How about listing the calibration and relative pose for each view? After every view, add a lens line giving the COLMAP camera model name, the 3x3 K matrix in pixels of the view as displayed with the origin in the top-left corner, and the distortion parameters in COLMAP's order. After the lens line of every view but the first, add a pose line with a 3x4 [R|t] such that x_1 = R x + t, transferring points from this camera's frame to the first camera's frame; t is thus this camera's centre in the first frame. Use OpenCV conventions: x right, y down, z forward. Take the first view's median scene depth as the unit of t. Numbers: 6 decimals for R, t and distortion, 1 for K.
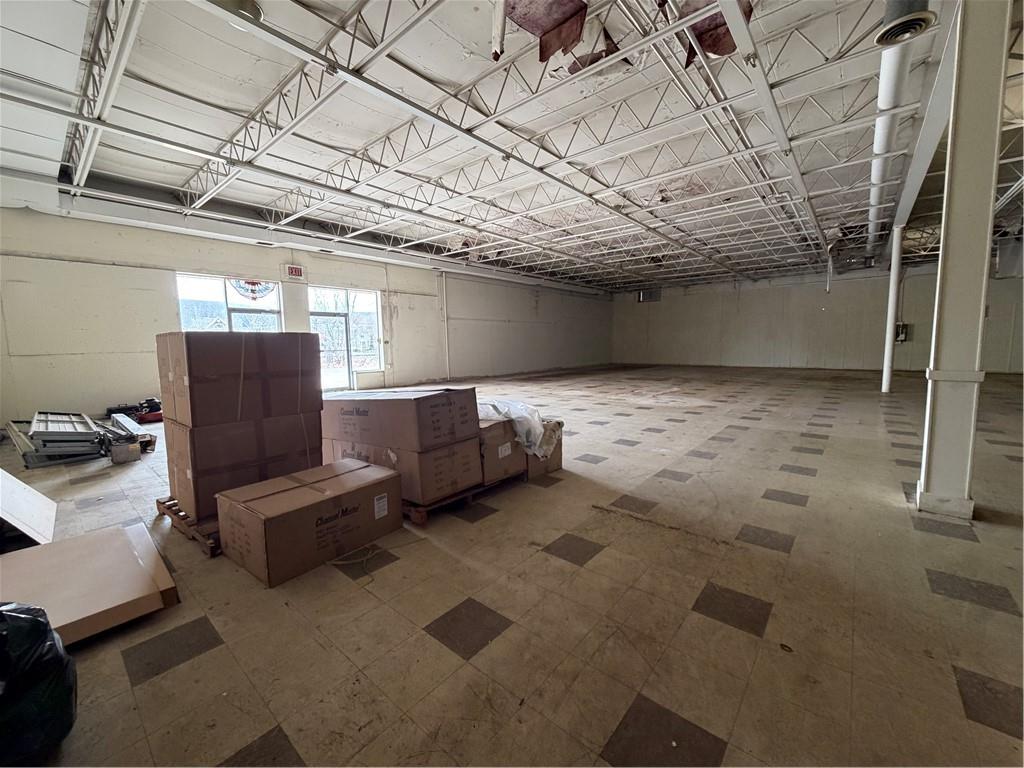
lens RADIAL K [[410.5, 0, 511.8], [0, 410.5, 382.5], [0, 0, 1]] dist [0.000423, 0.000103]
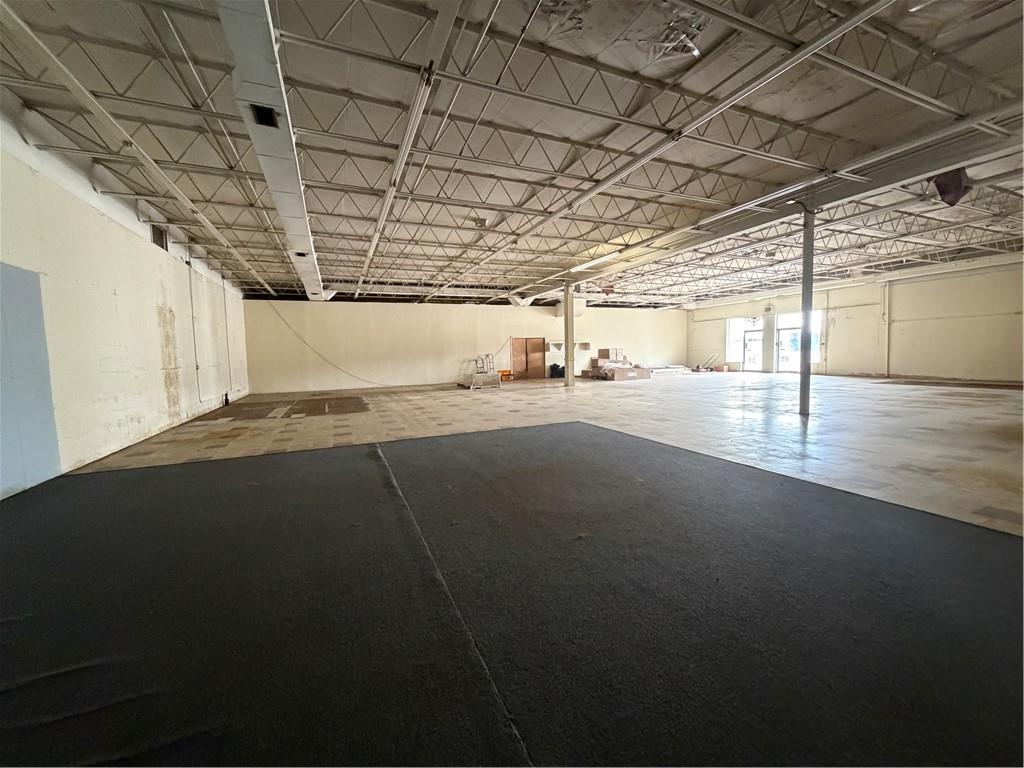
lens RADIAL K [[410.5, 0, 511.8], [0, 410.5, 383.2], [0, 0, 1]] dist [0.000423, 0.000103]
pose [[-0.443010, 0.088205, -0.892167, 0.933531], [-0.059473, 0.990065, 0.127415, -0.050074], [0.894542, 0.109506, -0.433363, 0.407211]]
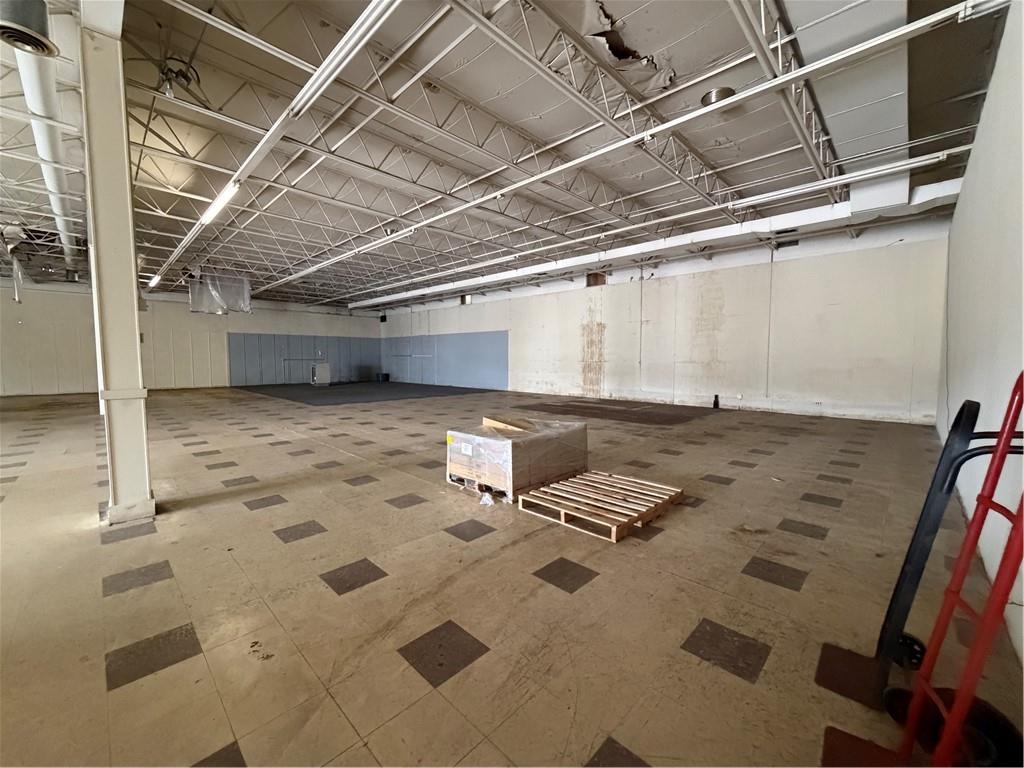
lens RADIAL K [[410.5, 0, 513.4], [0, 410.5, 383.1], [0, 0, 1]] dist [0.000423, 0.000103]
pose [[0.061407, -0.048490, 0.996934, 0.023496], [0.096728, 0.994407, 0.042409, 0.006098], [-0.993415, 0.093827, 0.065753, -0.090717]]
